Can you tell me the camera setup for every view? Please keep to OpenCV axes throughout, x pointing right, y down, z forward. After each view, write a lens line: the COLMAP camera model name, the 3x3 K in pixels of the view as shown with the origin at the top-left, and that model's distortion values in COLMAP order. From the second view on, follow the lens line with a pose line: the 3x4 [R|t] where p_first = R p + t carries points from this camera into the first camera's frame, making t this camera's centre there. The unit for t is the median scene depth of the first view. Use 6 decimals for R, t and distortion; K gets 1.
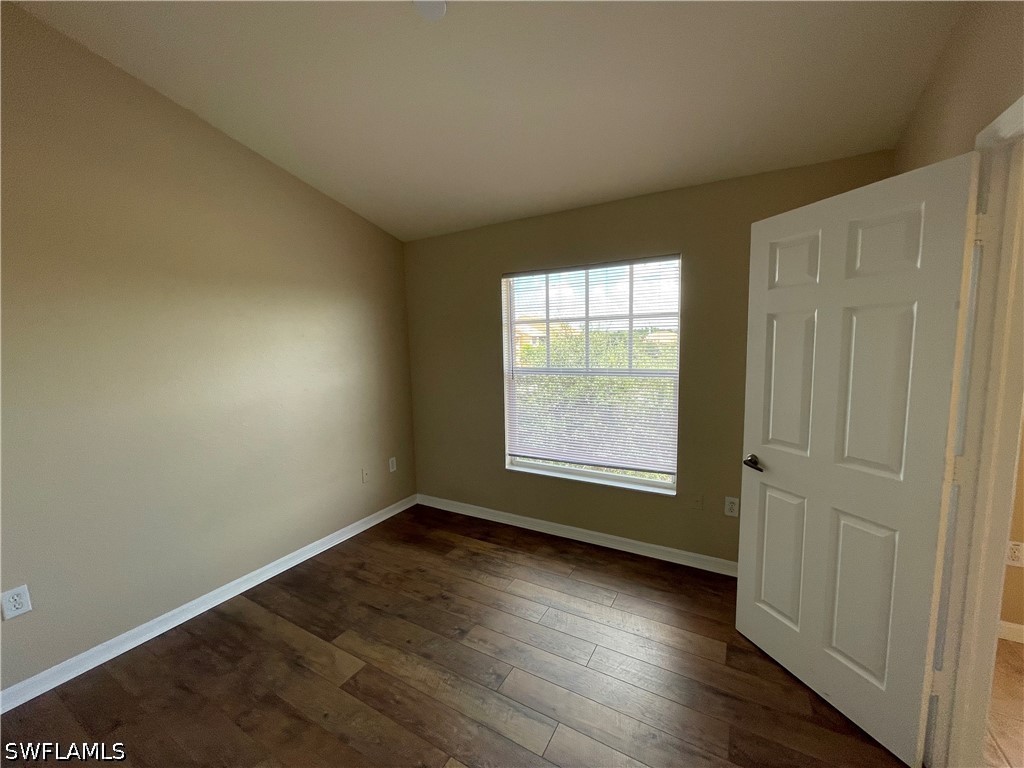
lens RADIAL K [[410.9, 0, 507.5], [0, 410.9, 380.3], [0, 0, 1]] dist [-0.000806, 0.000164]
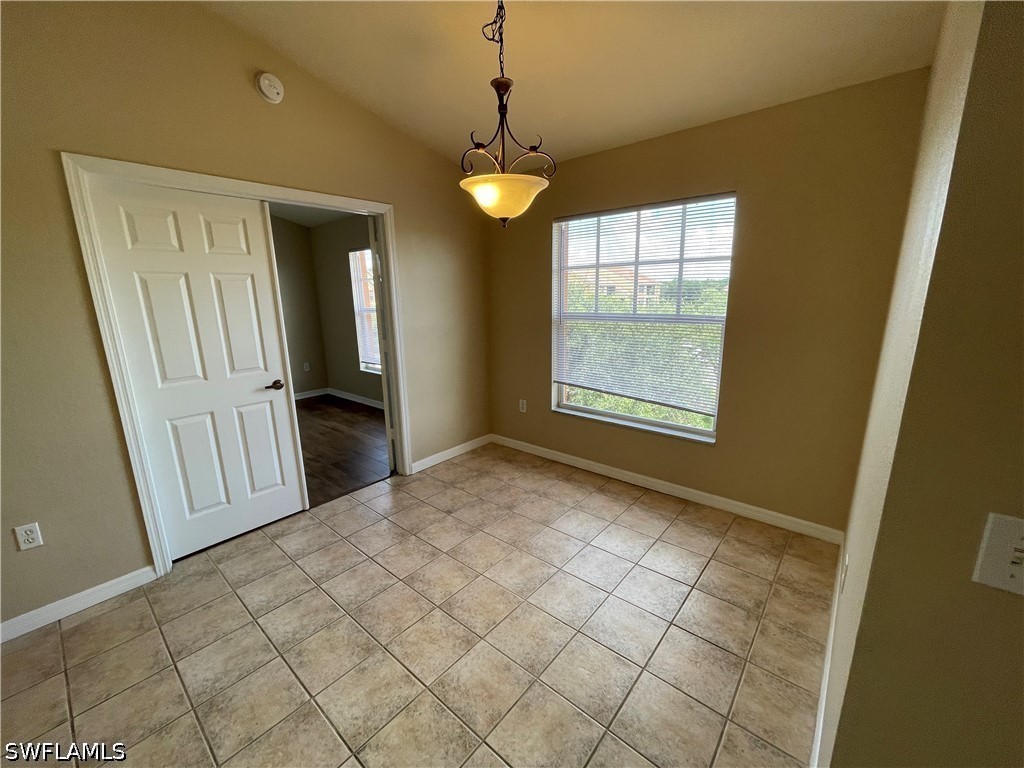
lens RADIAL K [[410.9, 0, 509.4], [0, 410.9, 381.3], [0, 0, 1]] dist [-0.000806, 0.000164]
pose [[0.981773, 0.038568, -0.186102, 0.103138], [-0.013752, 0.991042, 0.132839, 0.003520], [0.189558, -0.127858, 0.973509, -0.058153]]
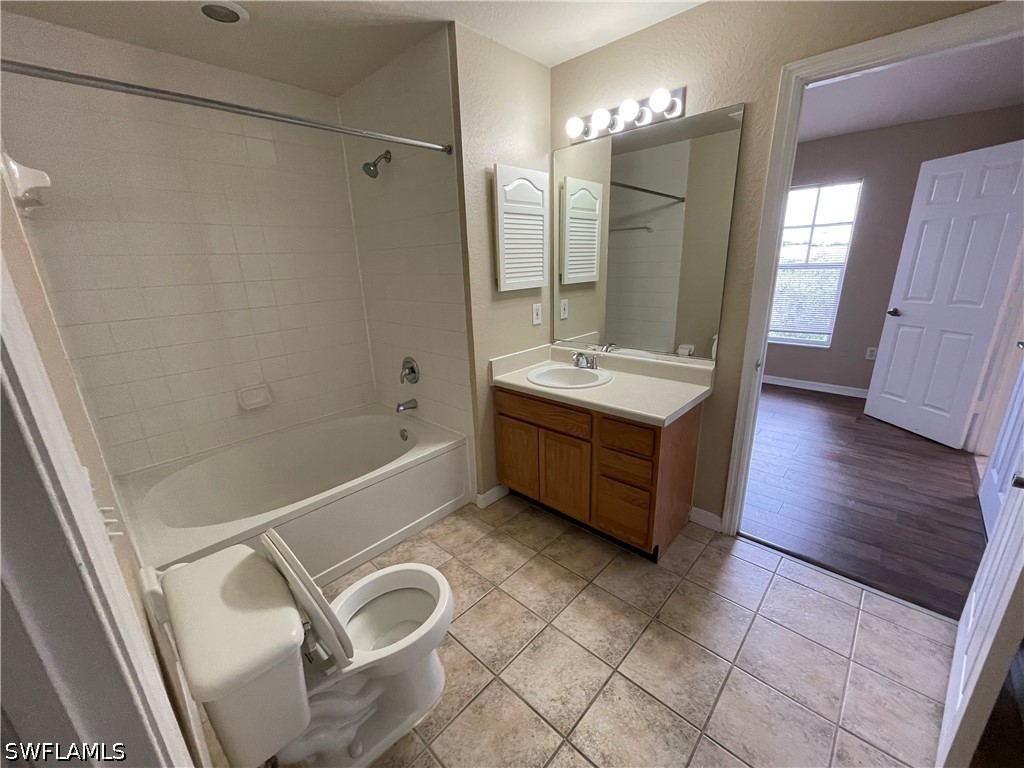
lens RADIAL K [[410.9, 0, 509.2], [0, 410.9, 385.3], [0, 0, 1]] dist [-0.000806, 0.000164]
pose [[0.976094, 0.051081, -0.211263, -0.445007], [-0.007147, 0.979009, 0.203694, 0.119553], [0.217233, -0.197315, 0.955969, -0.786167]]
